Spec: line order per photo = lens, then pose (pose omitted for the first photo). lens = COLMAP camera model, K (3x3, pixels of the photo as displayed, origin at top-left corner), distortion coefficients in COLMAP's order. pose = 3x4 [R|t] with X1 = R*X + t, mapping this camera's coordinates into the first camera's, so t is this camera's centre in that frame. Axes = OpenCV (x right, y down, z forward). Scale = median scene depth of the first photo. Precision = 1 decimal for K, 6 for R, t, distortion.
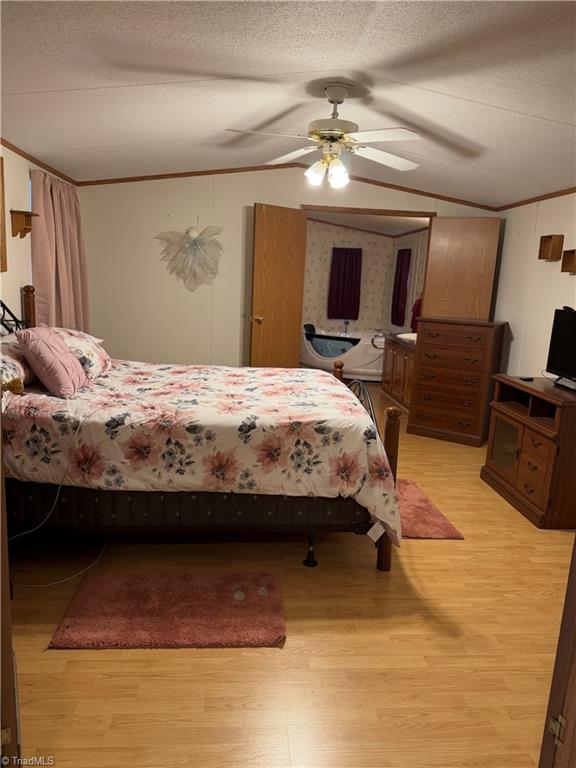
lens RADIAL K [[546.6, 0, 291.6], [0, 546.6, 387.6], [0, 0, 1]] dist [0.062427, -0.072989]
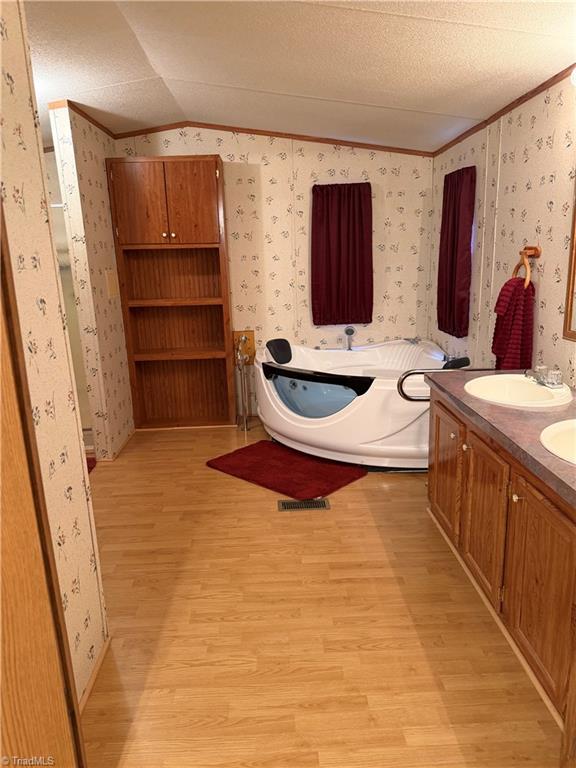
lens RADIAL K [[546.6, 0, 289.1], [0, 546.6, 384.3], [0, 0, 1]] dist [0.062427, -0.072989]
pose [[0.995043, -0.066867, -0.073612, 0.082409], [0.069664, 0.996917, 0.036109, -0.096377], [0.070970, -0.041058, 0.996633, 0.505636]]
